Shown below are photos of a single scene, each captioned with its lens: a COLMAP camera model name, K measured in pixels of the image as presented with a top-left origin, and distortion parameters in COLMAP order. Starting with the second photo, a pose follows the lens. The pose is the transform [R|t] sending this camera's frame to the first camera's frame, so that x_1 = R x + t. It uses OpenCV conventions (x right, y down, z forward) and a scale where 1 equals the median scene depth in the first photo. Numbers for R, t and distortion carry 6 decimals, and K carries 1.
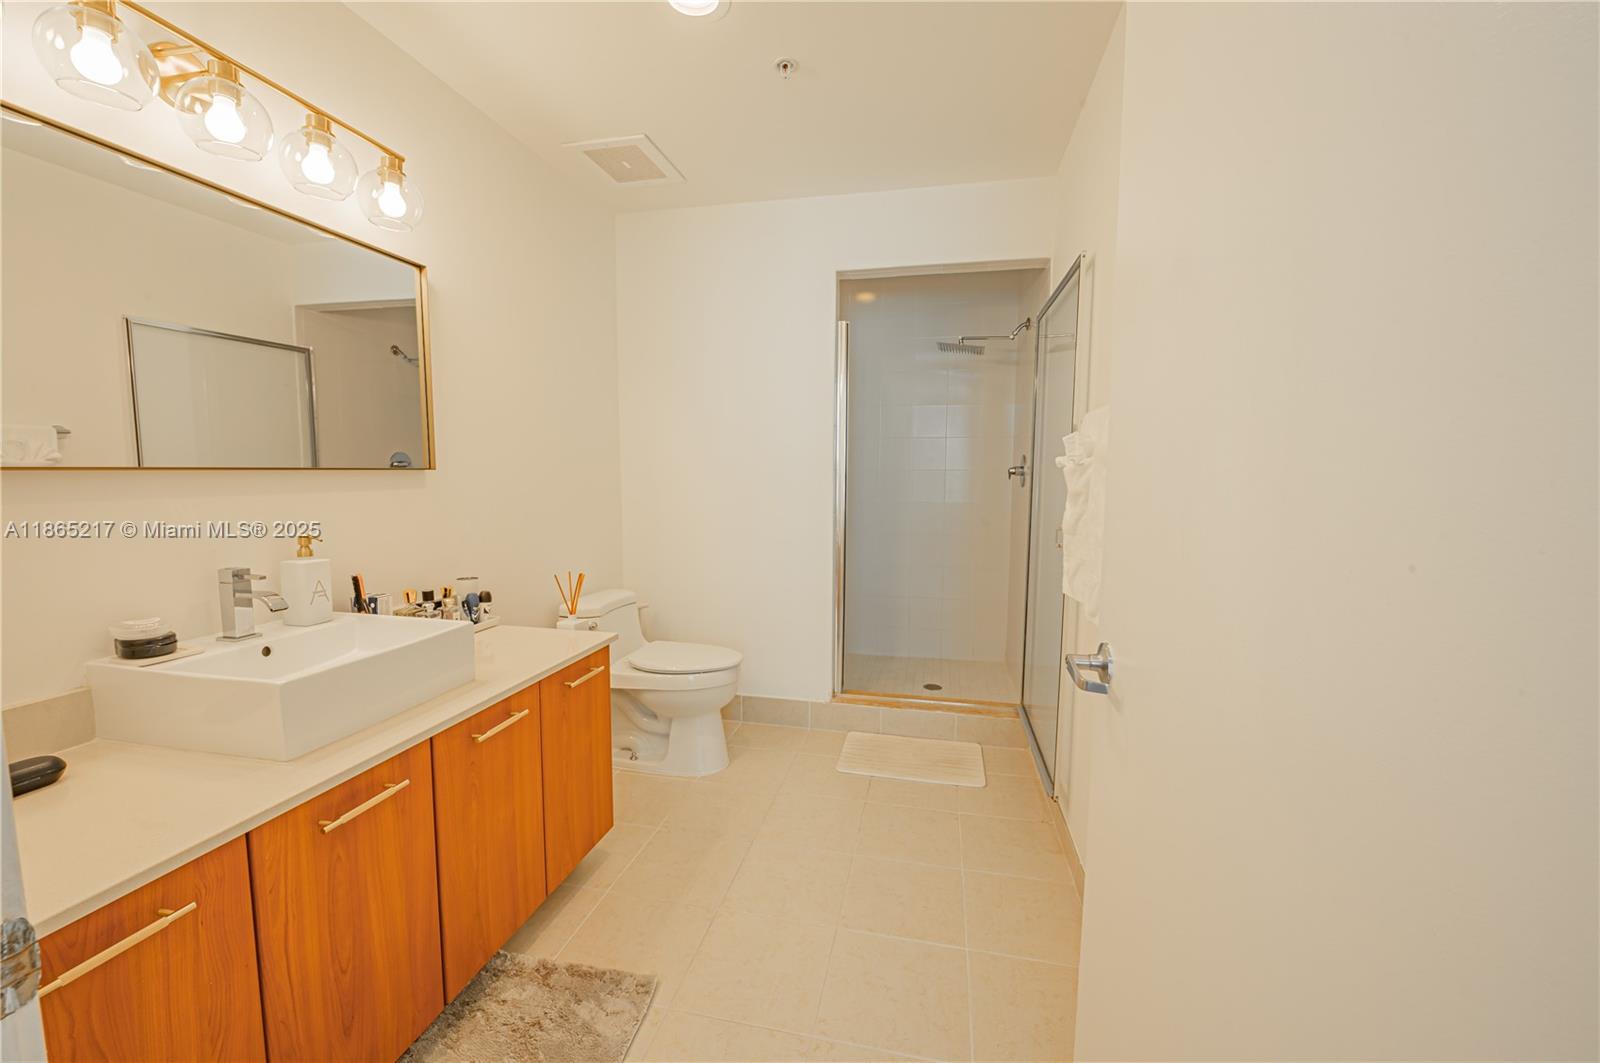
lens RADIAL K [[635.9, 0, 805.9], [0, 635.9, 529.8], [0, 0, 1]] dist [-0.005171, -0.003438]
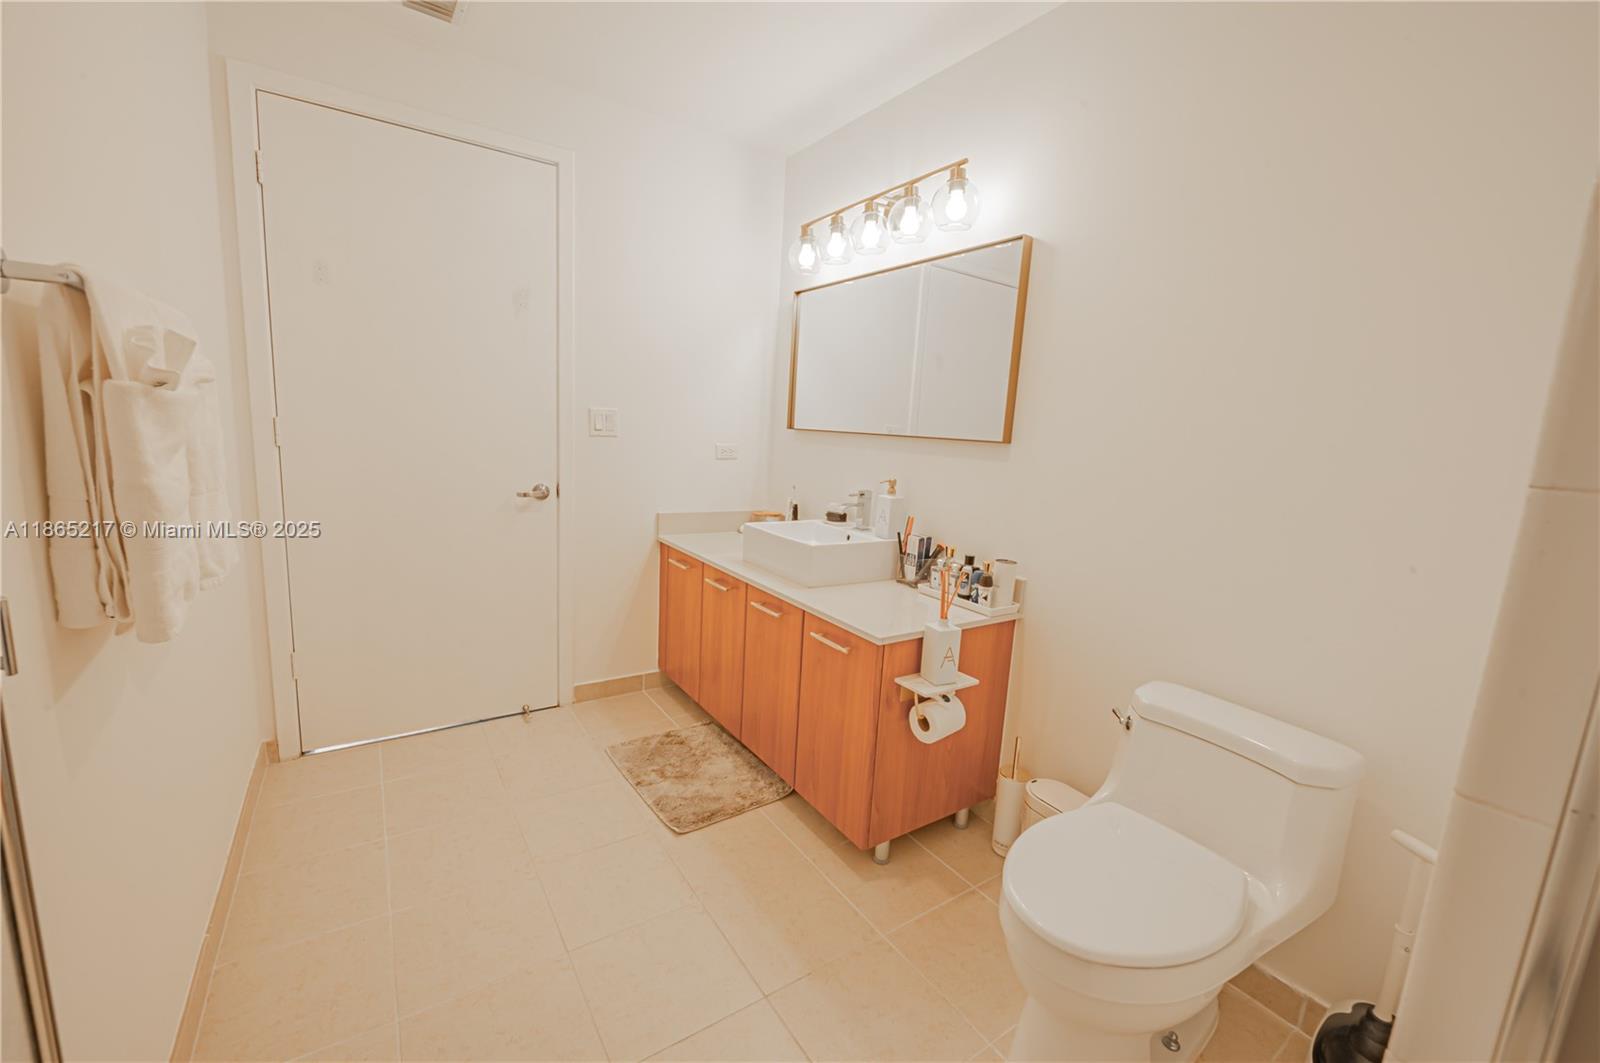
lens RADIAL K [[635.9, 0, 805.9], [0, 635.9, 529.8], [0, 0, 1]] dist [-0.005171, -0.003438]
pose [[-0.690282, 0.090765, -0.717825, 0.474480], [-0.110438, 0.967259, 0.228505, -0.205260], [0.715062, 0.237008, -0.657658, 1.907551]]
